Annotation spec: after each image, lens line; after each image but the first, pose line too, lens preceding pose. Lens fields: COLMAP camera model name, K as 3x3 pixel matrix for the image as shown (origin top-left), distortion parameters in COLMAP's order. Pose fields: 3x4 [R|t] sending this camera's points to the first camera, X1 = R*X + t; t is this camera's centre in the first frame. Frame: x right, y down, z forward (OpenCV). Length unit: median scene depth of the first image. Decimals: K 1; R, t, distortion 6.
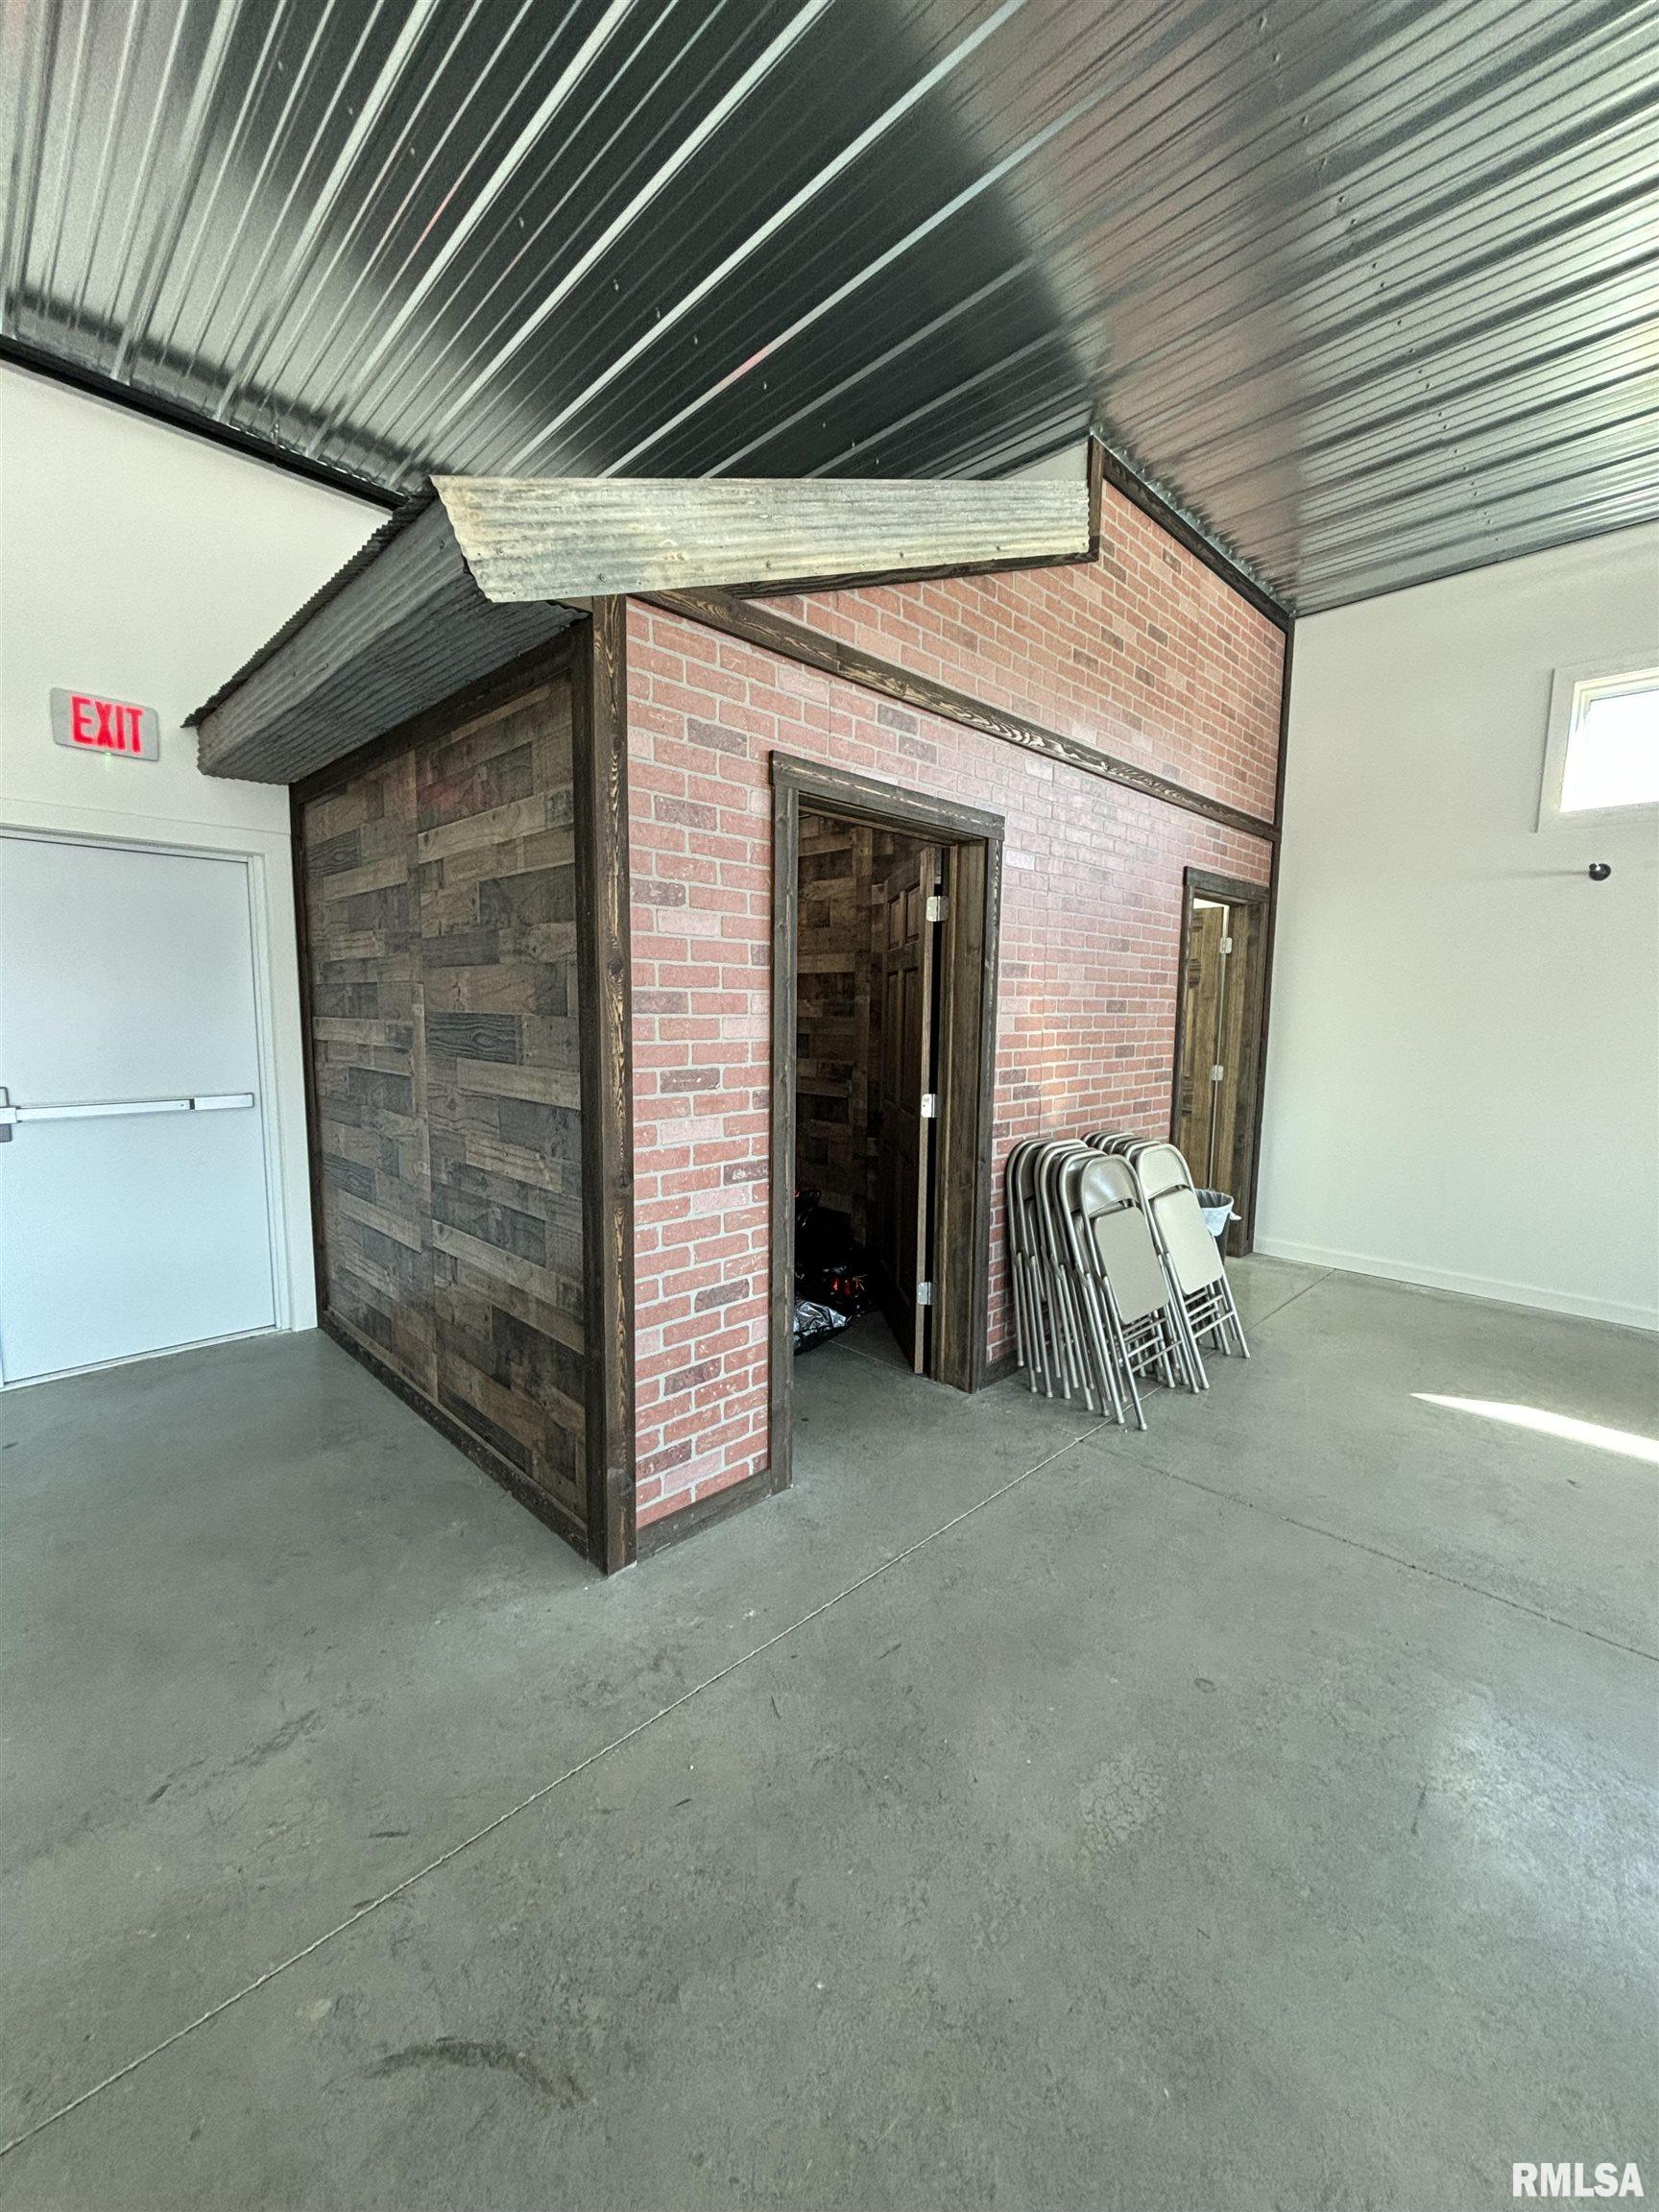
lens RADIAL K [[884.5, 0, 825.2], [0, 884.5, 1102.4], [0, 0, 1]] dist [0.011107, -0.000246]
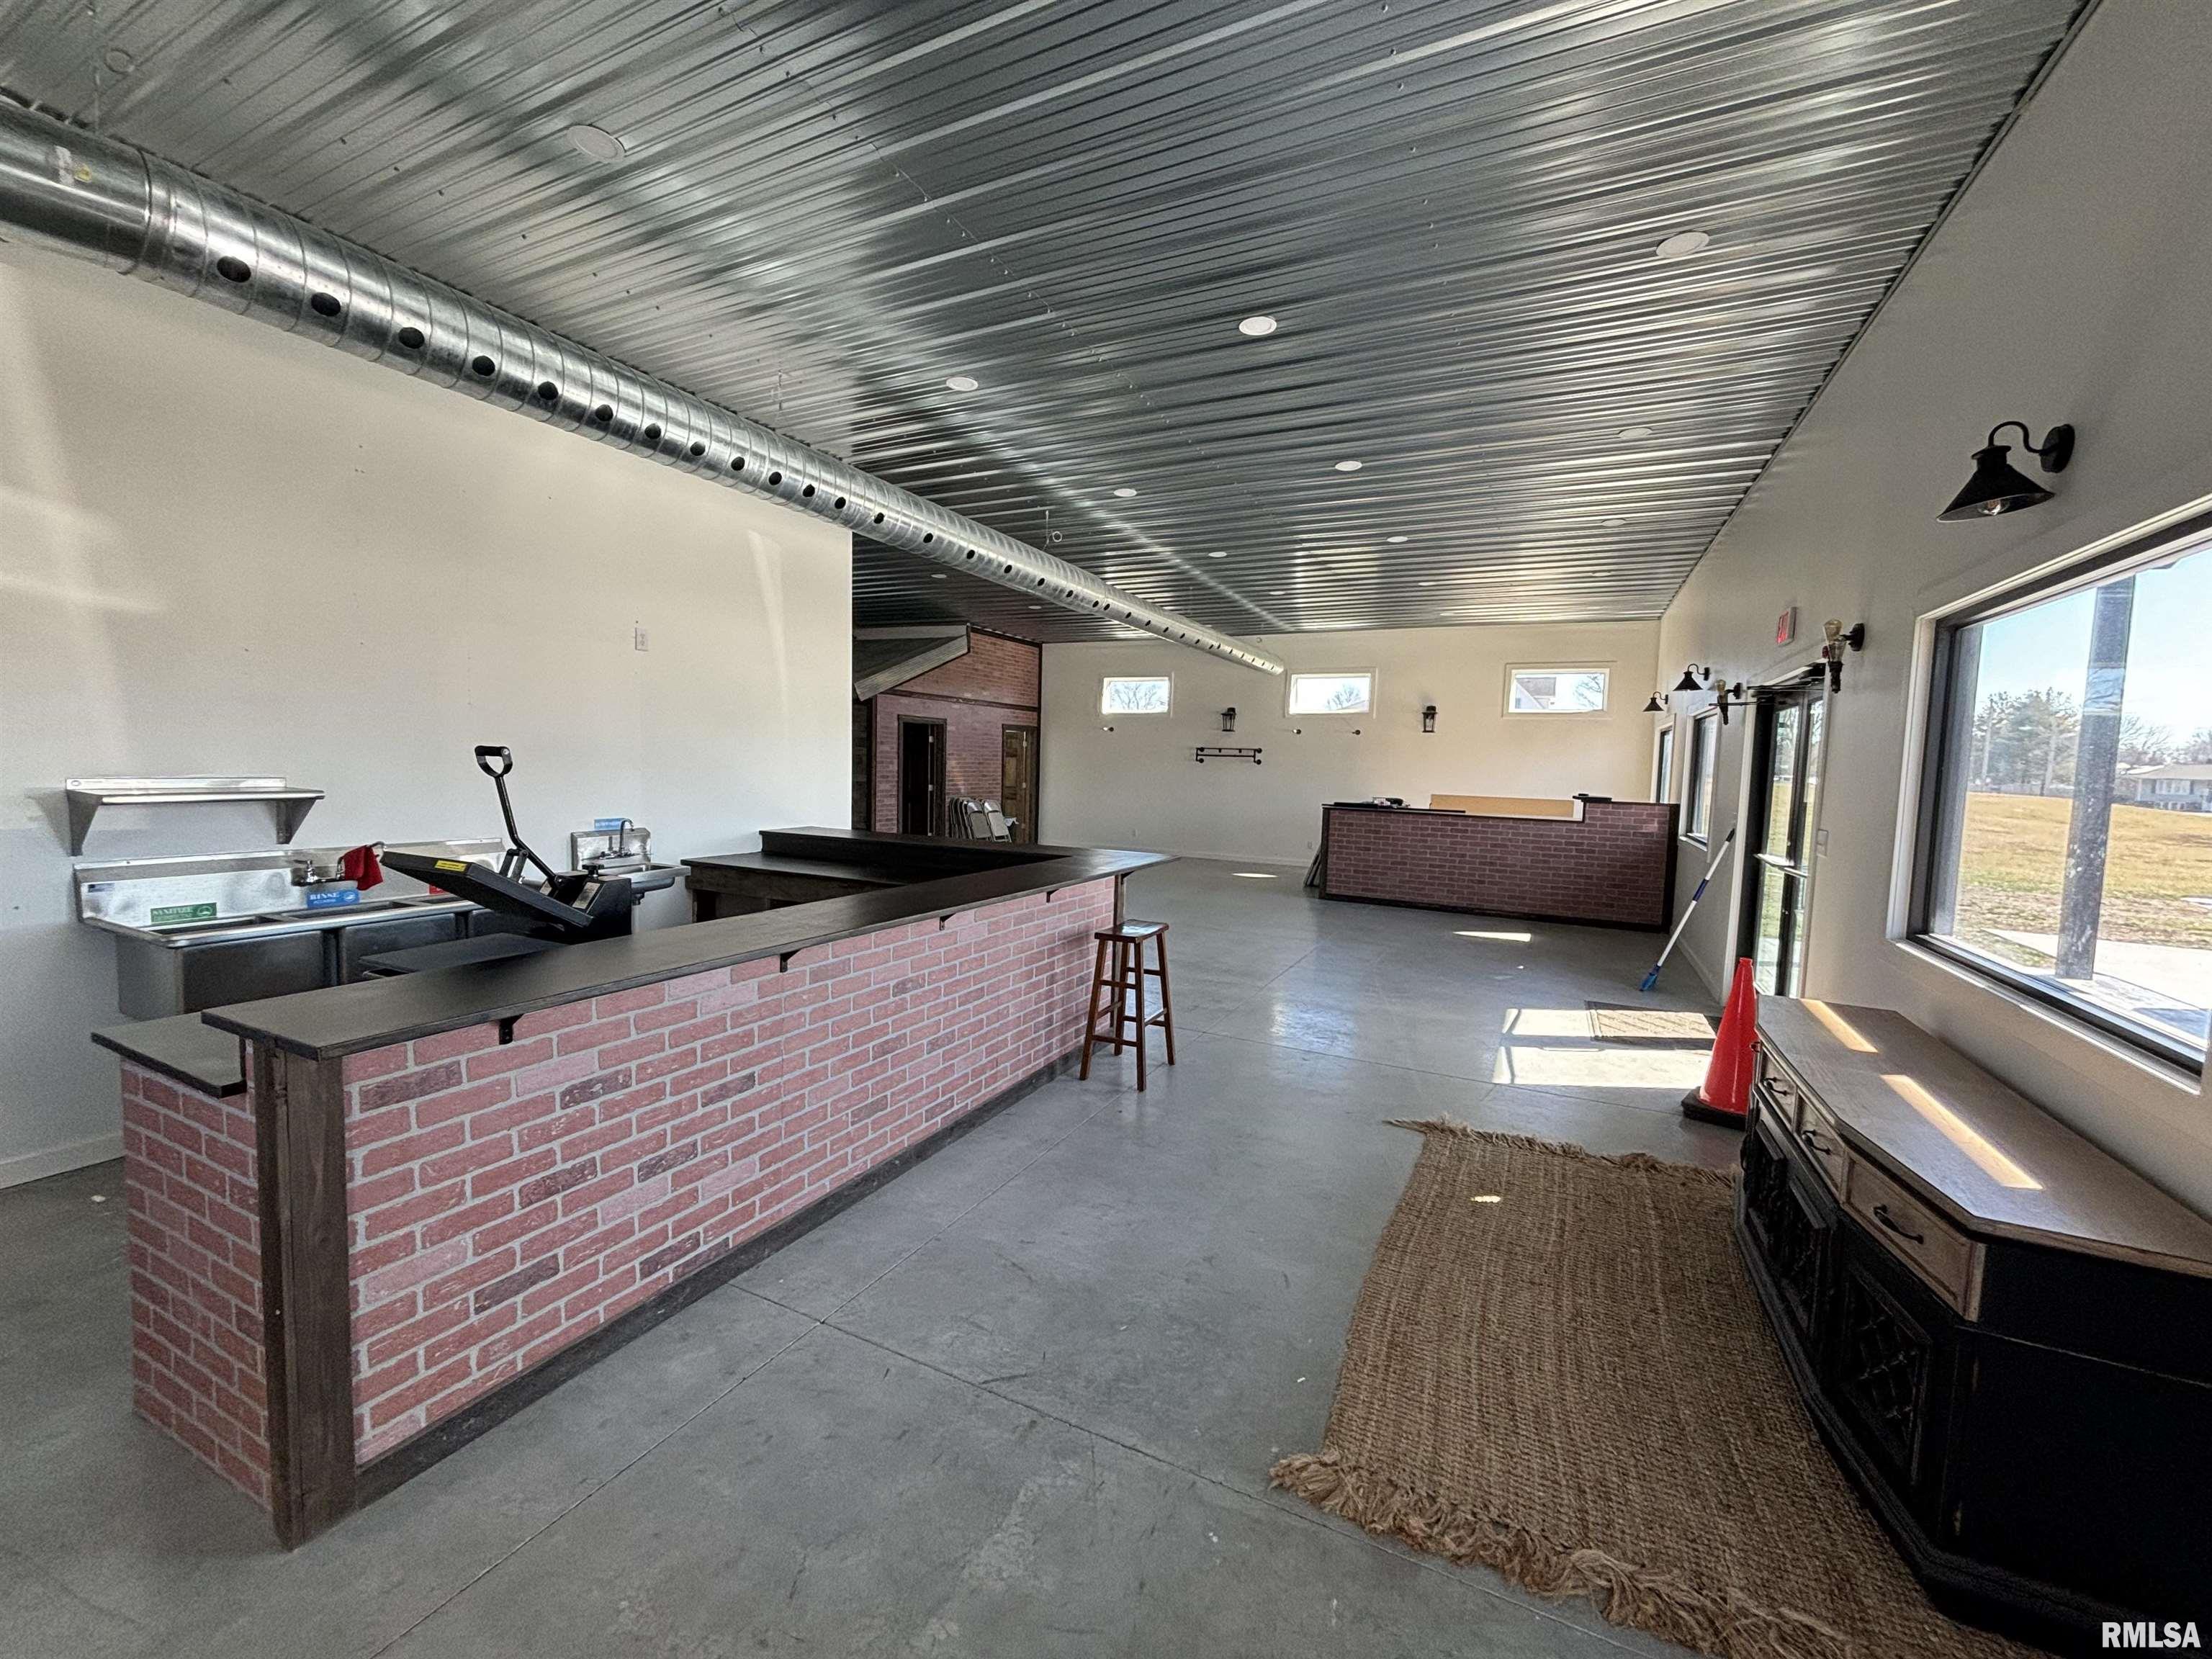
lens RADIAL K [[884.5, 0, 1104.4], [0, 884.5, 824.9], [0, 0, 1]] dist [0.011107, -0.000246]
pose [[0.950189, -0.010145, 0.311510, -0.382315], [0.019861, 0.999410, -0.028033, 0.299051], [-0.311041, 0.032824, 0.949829, -3.046466]]
